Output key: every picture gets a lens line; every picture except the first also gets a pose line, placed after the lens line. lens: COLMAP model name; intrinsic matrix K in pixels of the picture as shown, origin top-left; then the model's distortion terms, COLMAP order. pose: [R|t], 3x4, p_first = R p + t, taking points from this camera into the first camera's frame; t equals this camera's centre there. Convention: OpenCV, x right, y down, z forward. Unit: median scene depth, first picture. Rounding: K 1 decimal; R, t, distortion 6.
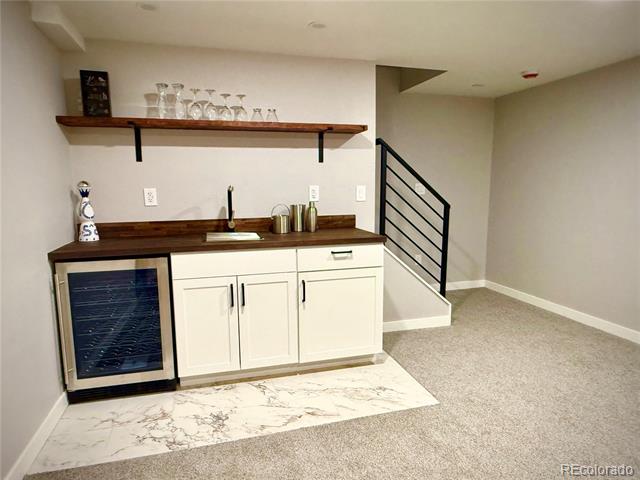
lens RADIAL K [[423.0, 0, 320.0], [0, 423.0, 240.0], [0, 0, 1]] dist [-0.004919, 0.000068]
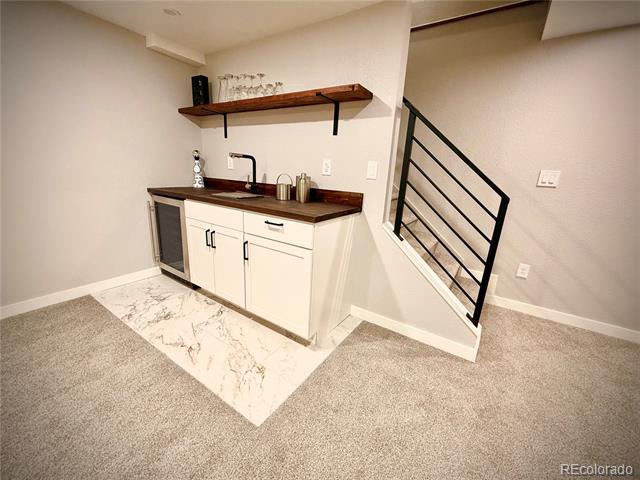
lens RADIAL K [[261.1, 0, 320.0], [0, 261.1, 240.0], [0, 0, 1]] dist [-0.001290, -0.000114]
pose [[0.645197, 0.241125, -0.724969, 0.533770], [-0.162212, 0.970491, 0.178423, -0.055386], [0.746598, 0.002480, 0.665271, 0.637510]]
